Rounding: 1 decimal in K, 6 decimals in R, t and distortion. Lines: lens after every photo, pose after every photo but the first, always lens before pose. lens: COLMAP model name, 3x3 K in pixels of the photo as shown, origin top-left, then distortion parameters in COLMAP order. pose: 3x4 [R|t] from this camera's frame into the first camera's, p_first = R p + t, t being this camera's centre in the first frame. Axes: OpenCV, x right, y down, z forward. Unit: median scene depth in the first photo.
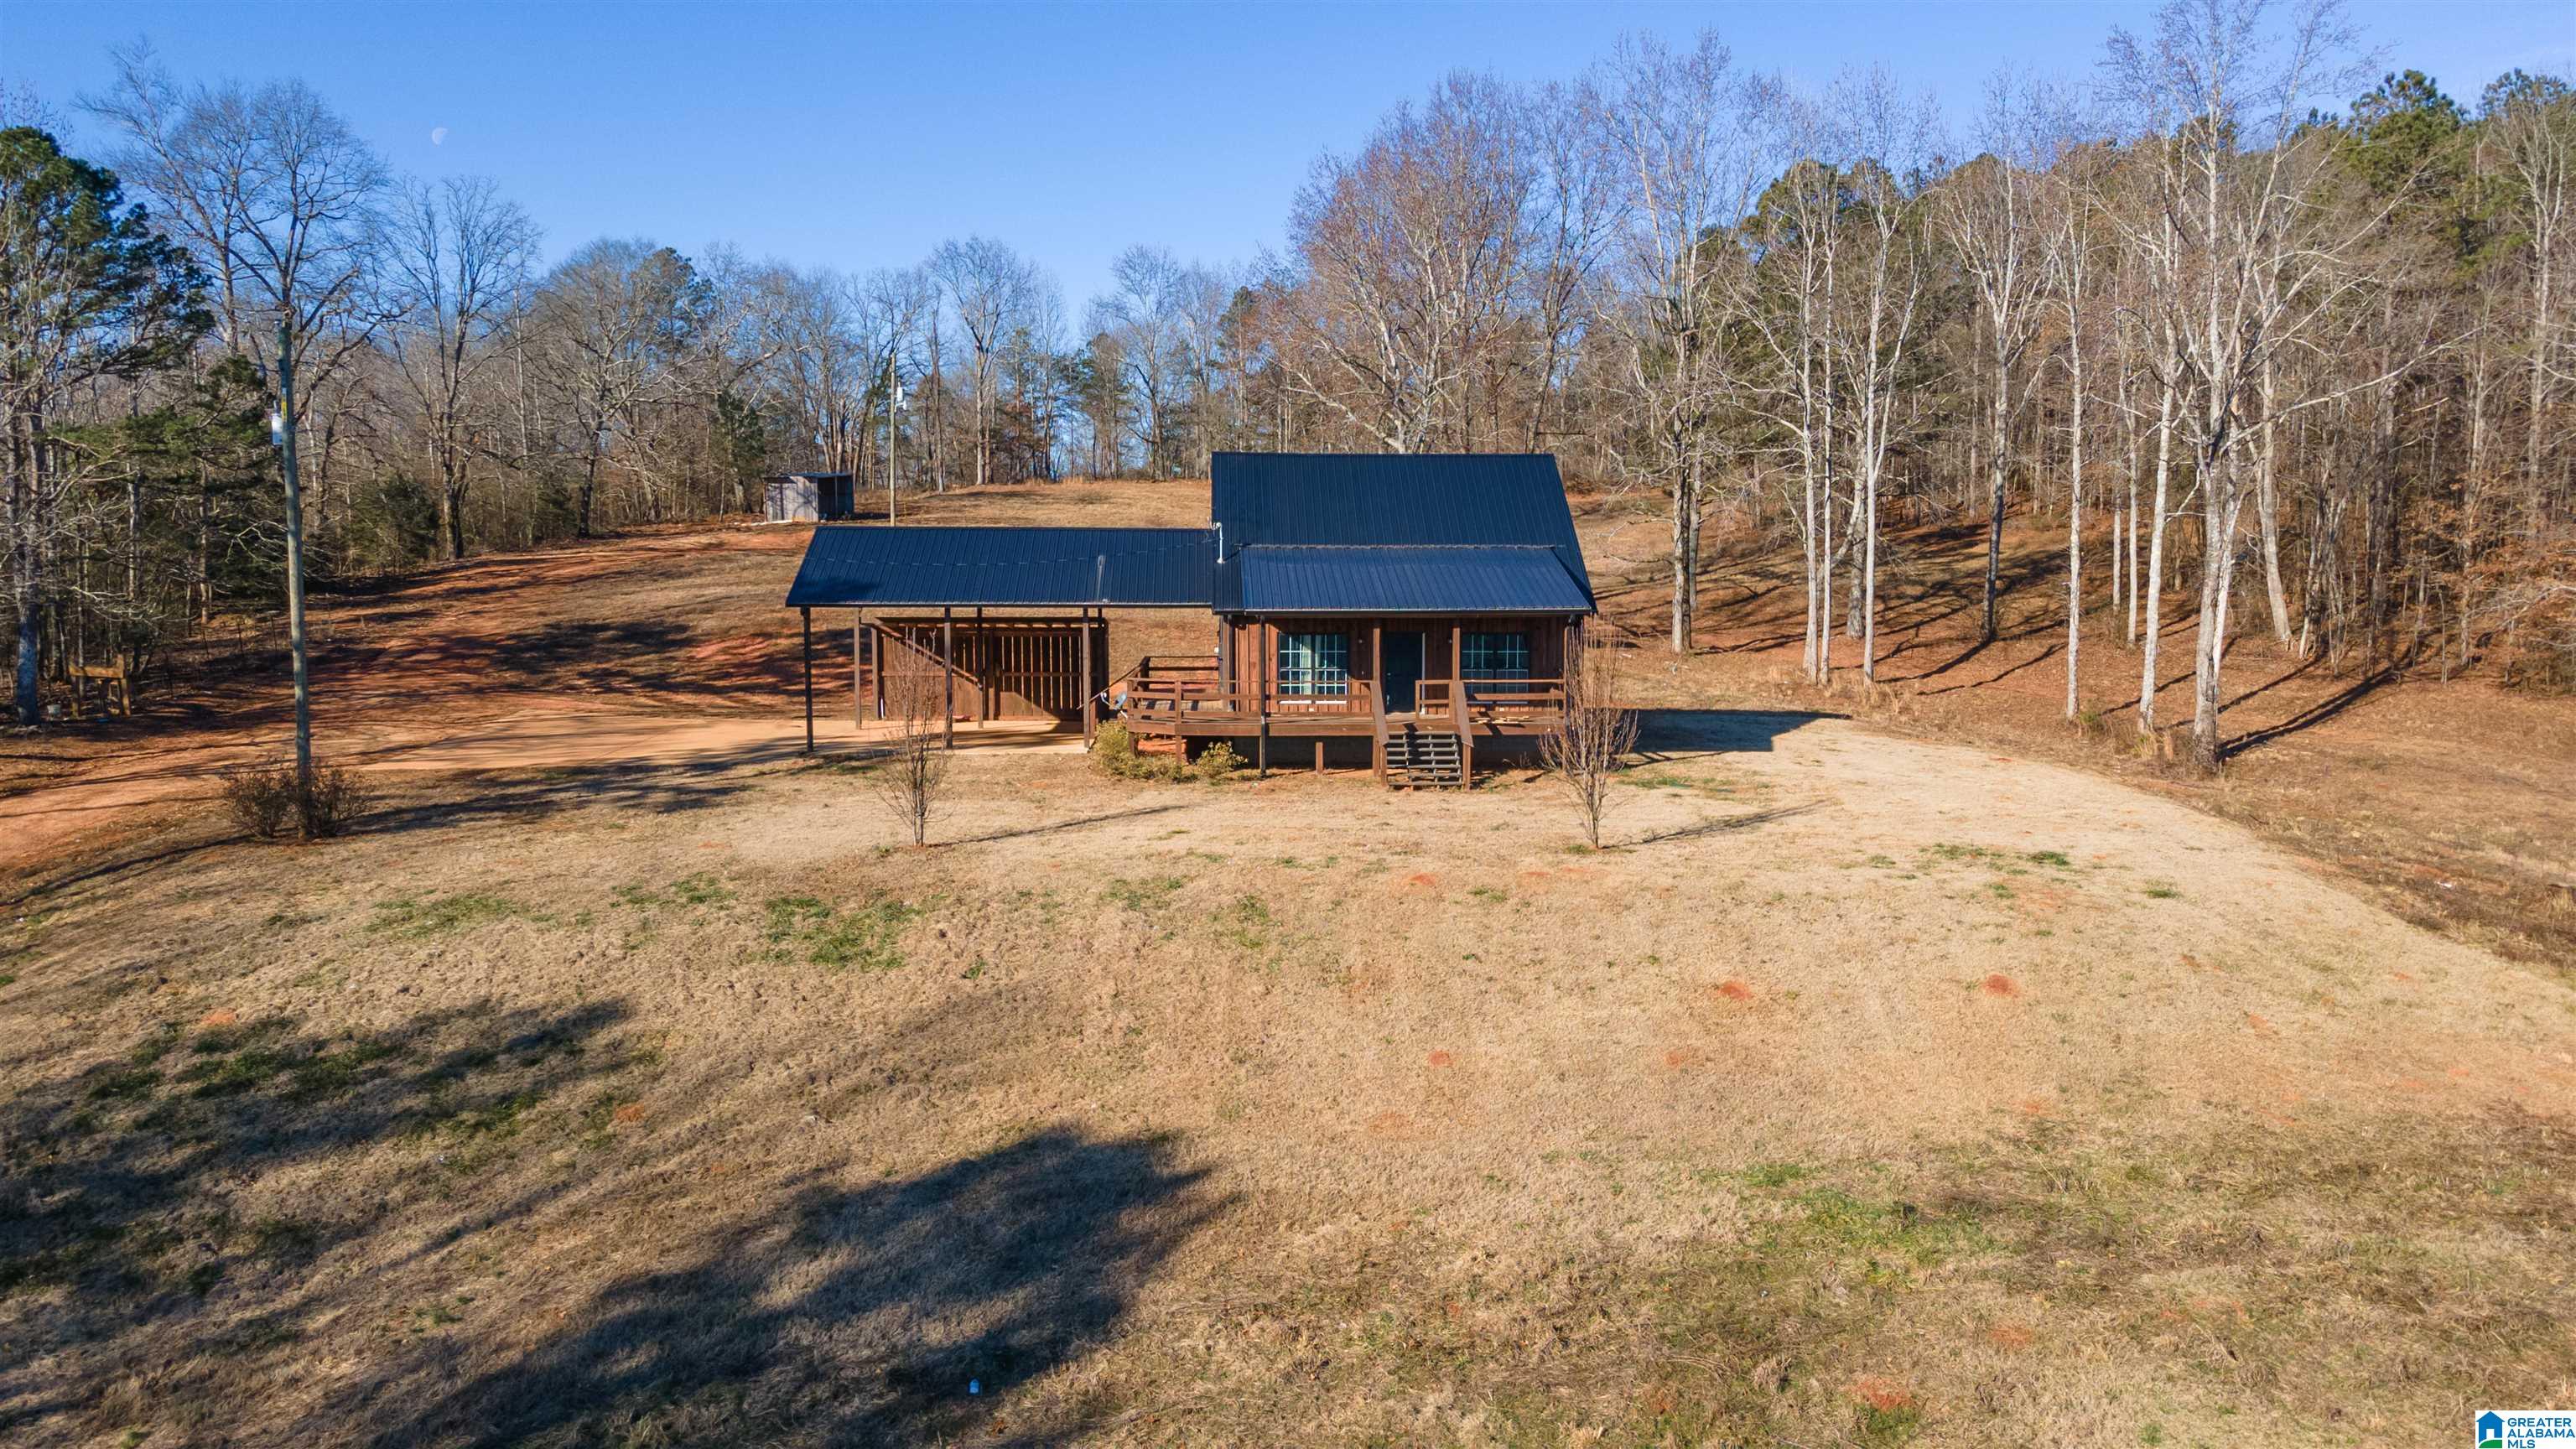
lens RADIAL K [[1801.7, 0, 1288.0], [0, 1801.7, 724.5], [0, 0, 1]] dist [0.000462, -0.000224]
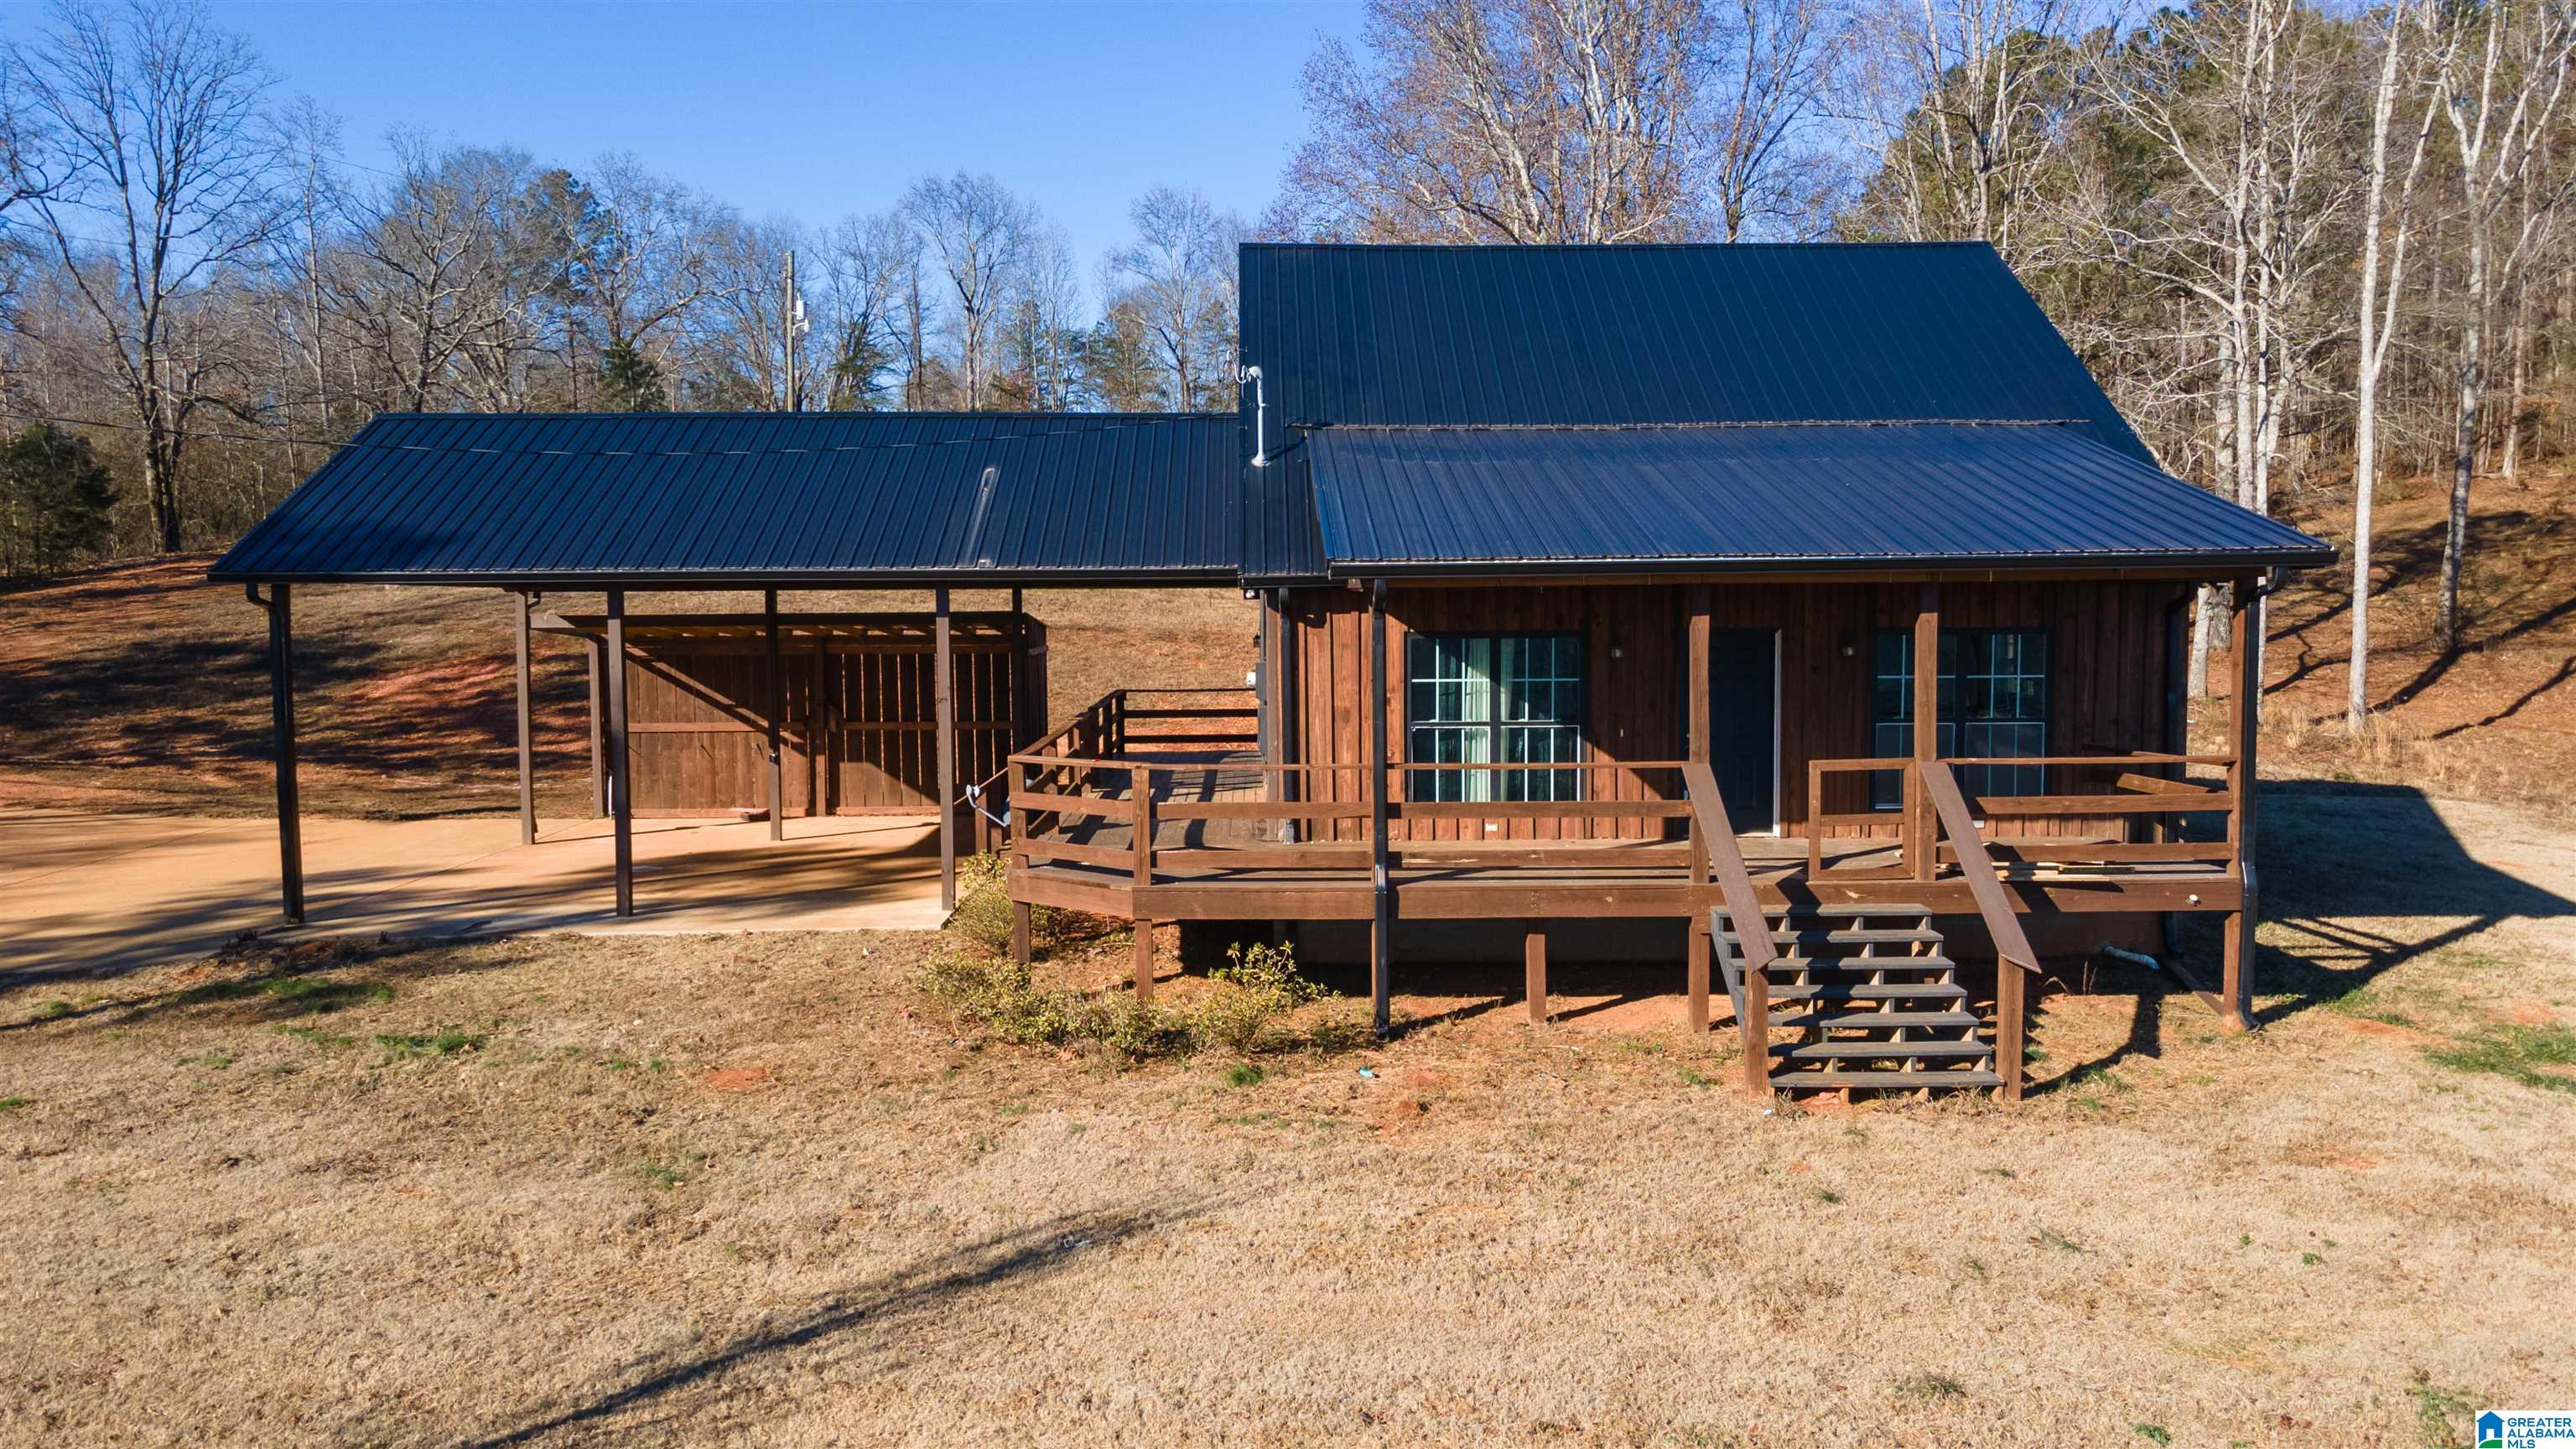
lens RADIAL K [[1801.7, 0, 1288.0], [0, 1801.7, 724.5], [0, 0, 1]] dist [0.000462, -0.000224]
pose [[0.999636, -0.008516, -0.025613, -0.017734], [0.008187, 0.999883, -0.012929, -0.021685], [0.025720, 0.012714, 0.999588, 0.501770]]
